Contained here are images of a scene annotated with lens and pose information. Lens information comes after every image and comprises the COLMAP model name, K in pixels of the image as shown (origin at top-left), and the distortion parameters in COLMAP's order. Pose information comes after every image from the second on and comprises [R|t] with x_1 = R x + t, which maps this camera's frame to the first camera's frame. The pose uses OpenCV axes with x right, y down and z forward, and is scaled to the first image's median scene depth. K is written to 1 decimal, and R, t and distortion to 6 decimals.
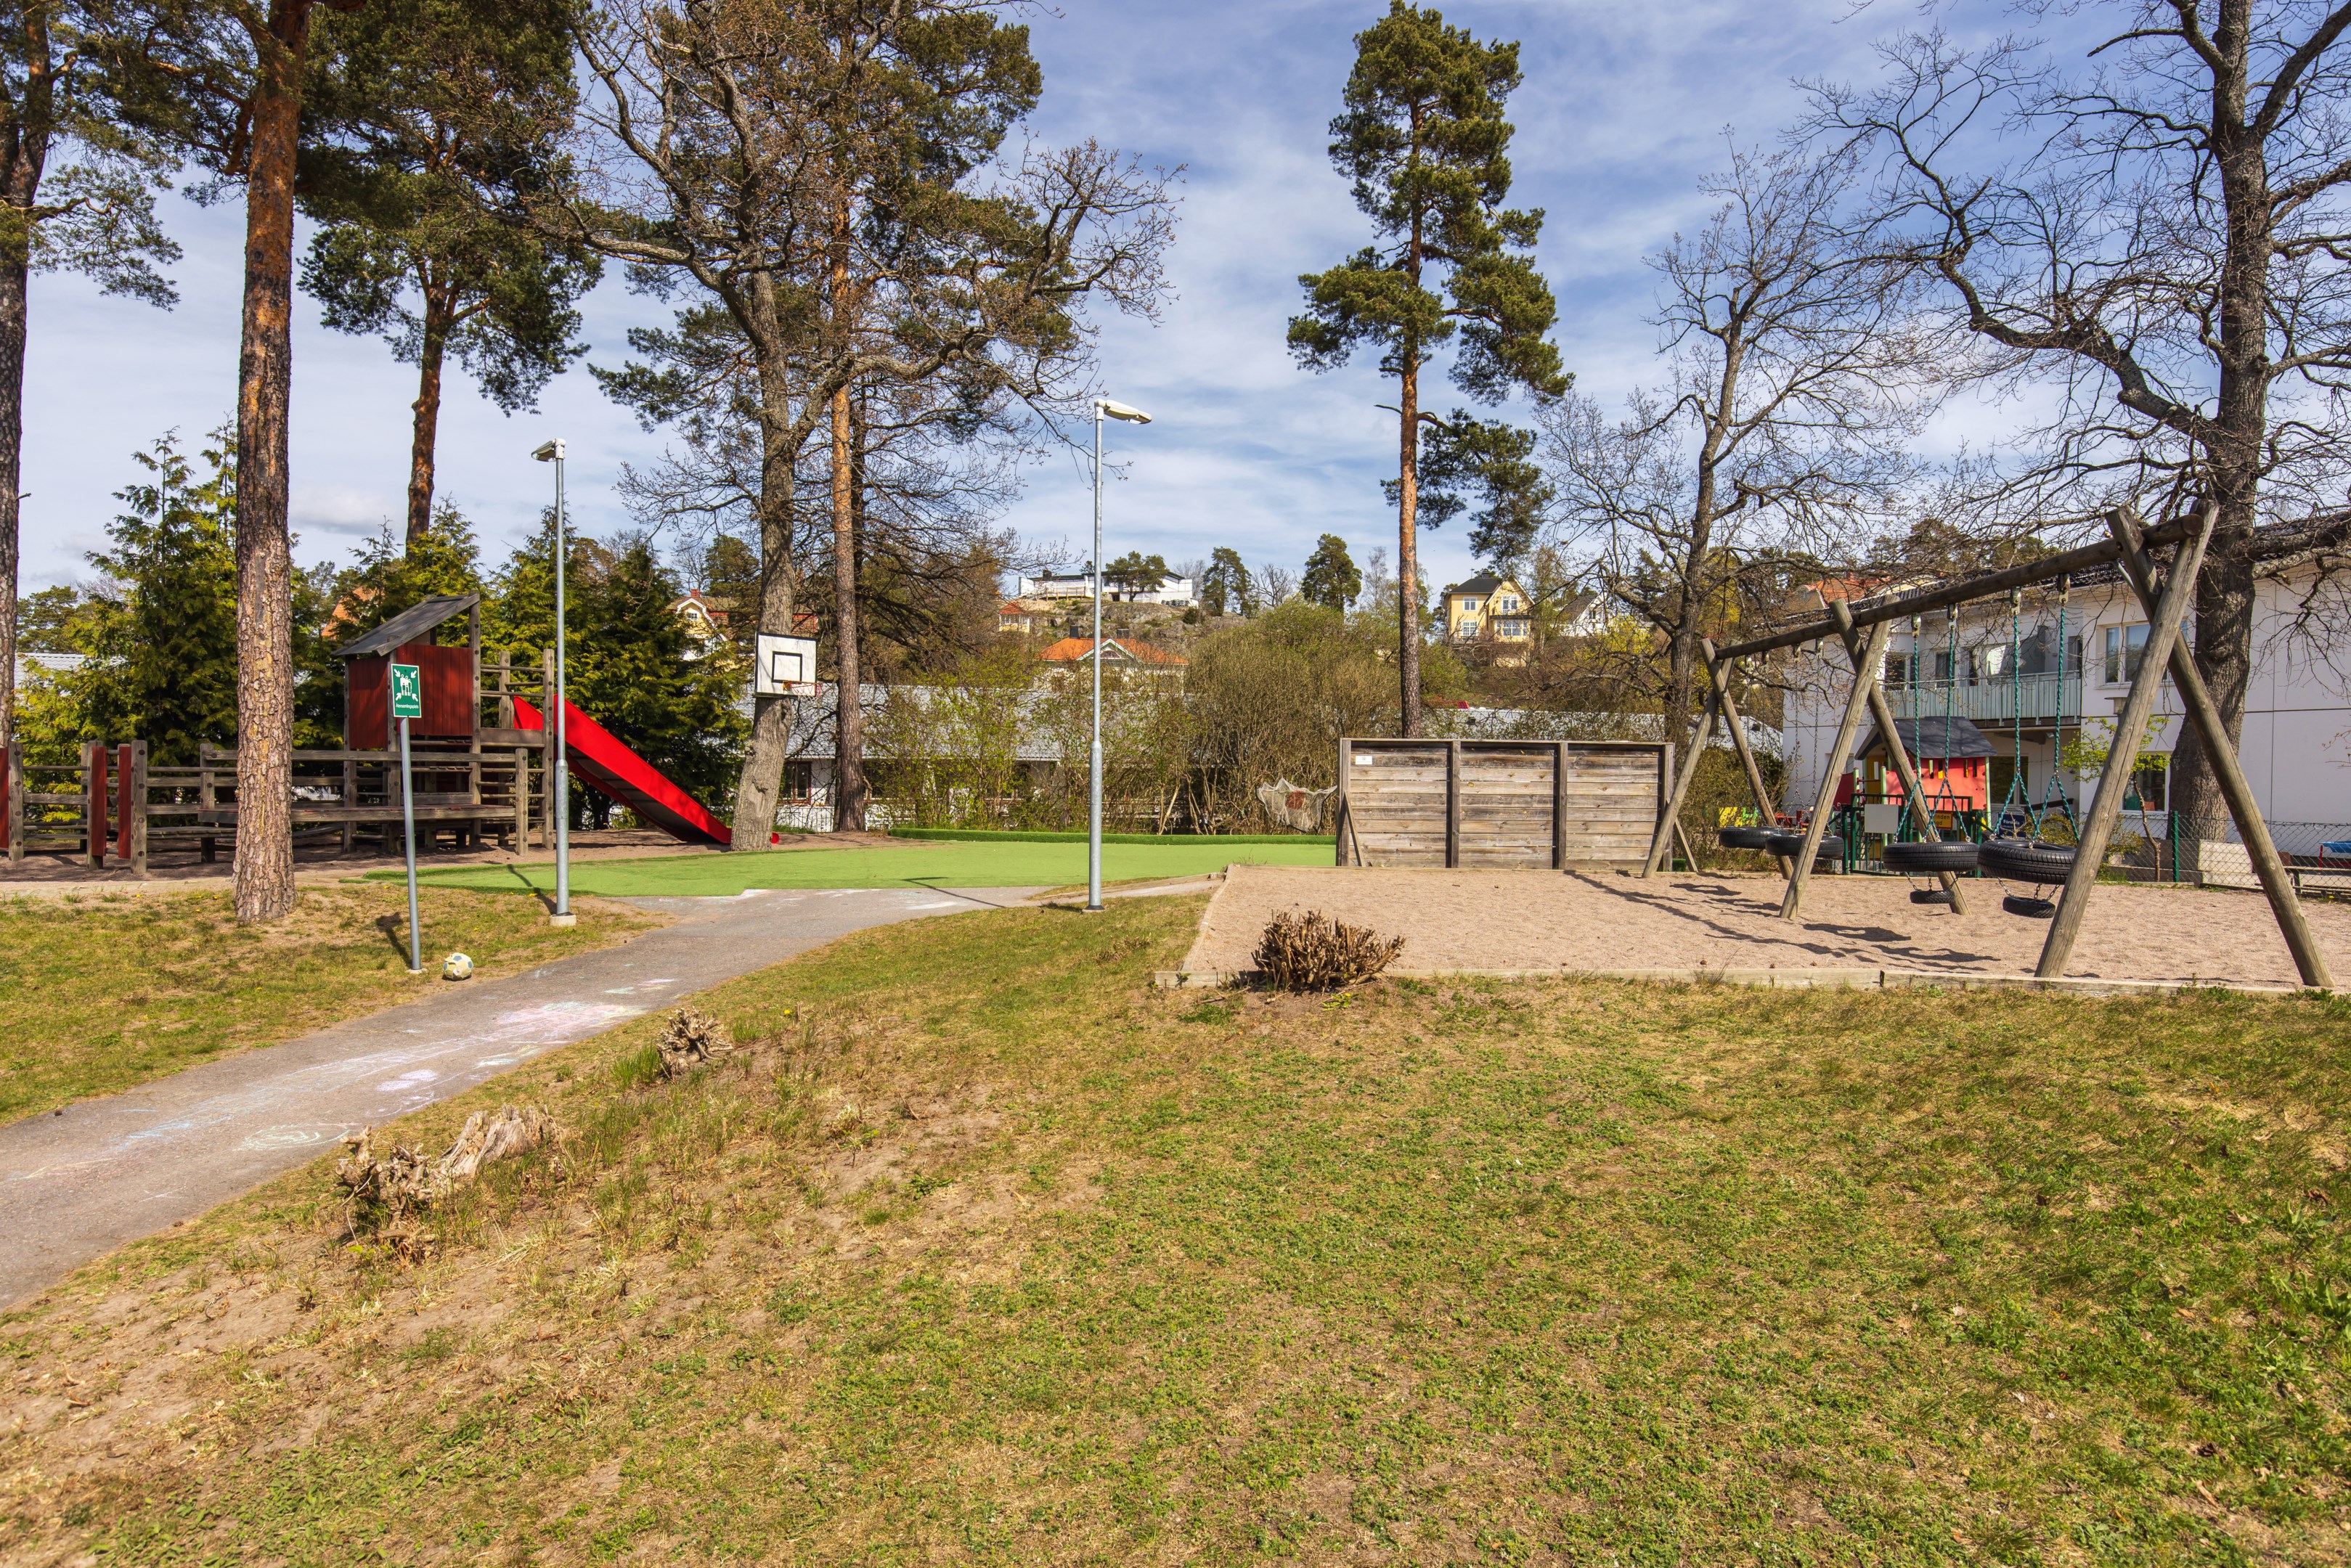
lens RADIAL K [[1423.0, 0, 1175.2], [0, 1423.0, 783.6], [0, 0, 1]] dist [0.025637, 0.001306]
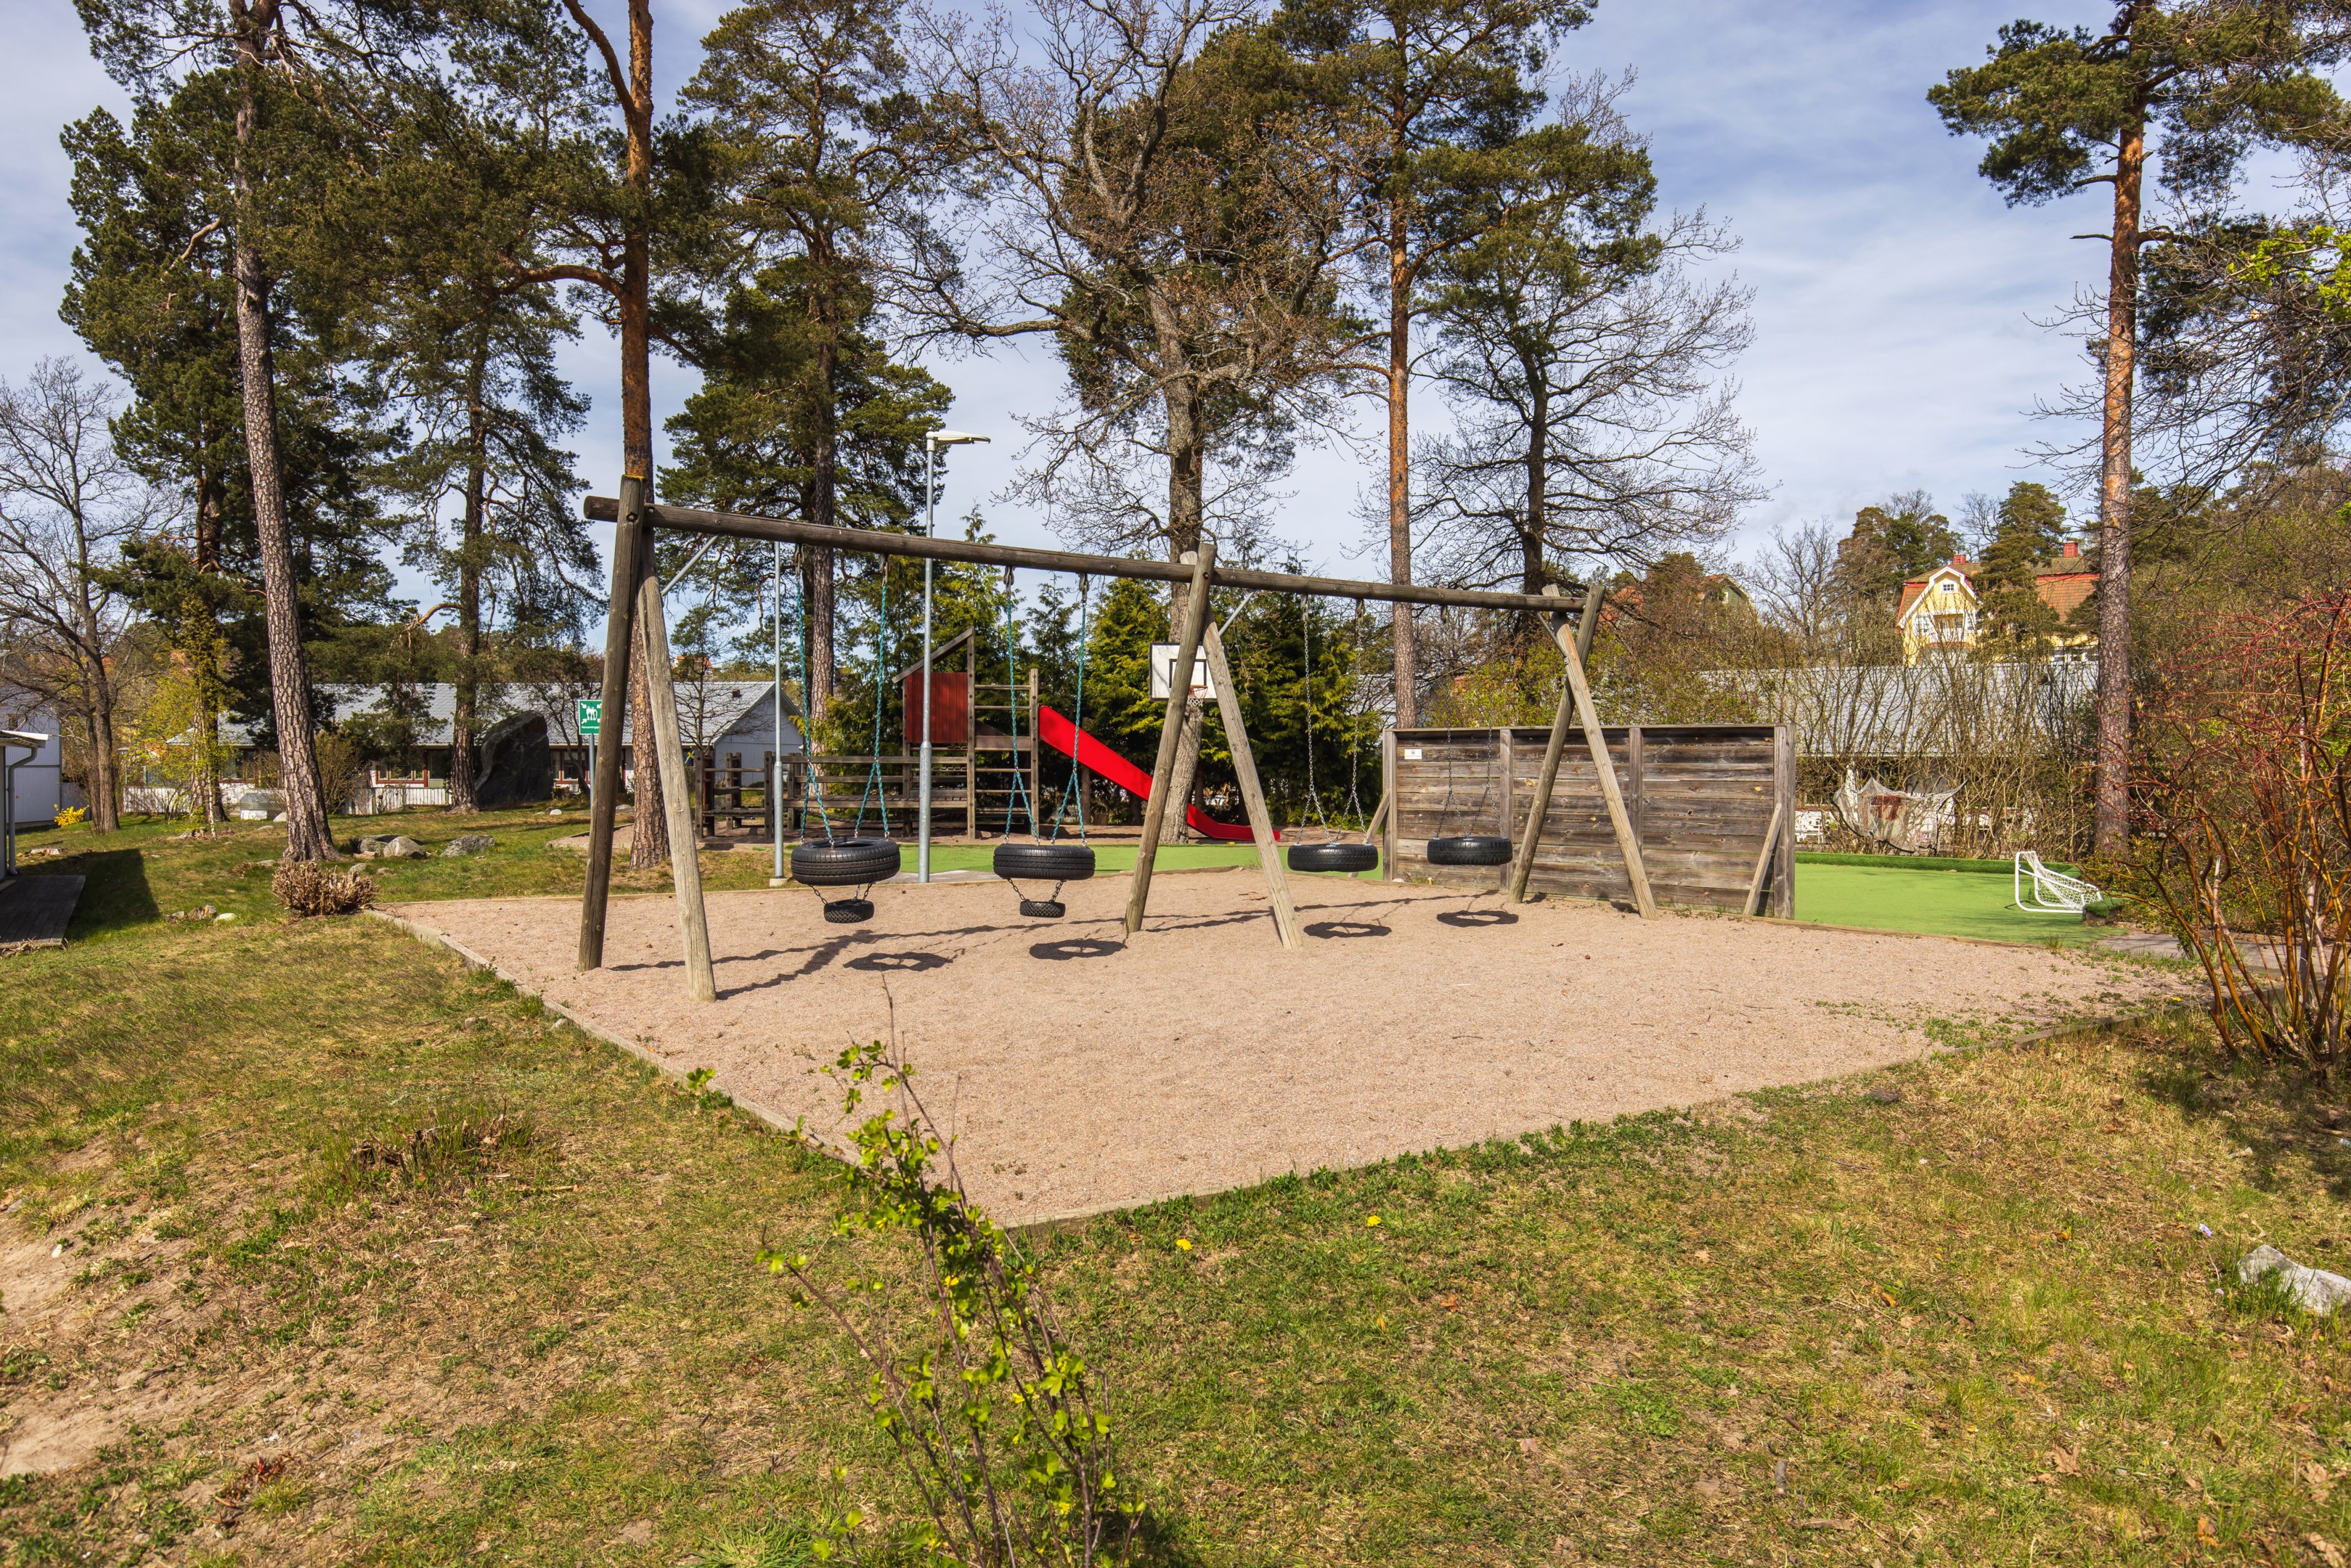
lens RADIAL K [[1632.9, 0, 1175.2], [0, 1632.9, 782.0], [0, 0, 1]] dist [-0.006761, -0.000936]
pose [[0.630641, 0.001816, -0.776073, 0.777849], [-0.003908, 0.999992, -0.000836, 0.001420], [0.776065, 0.003560, 0.630643, 0.268678]]
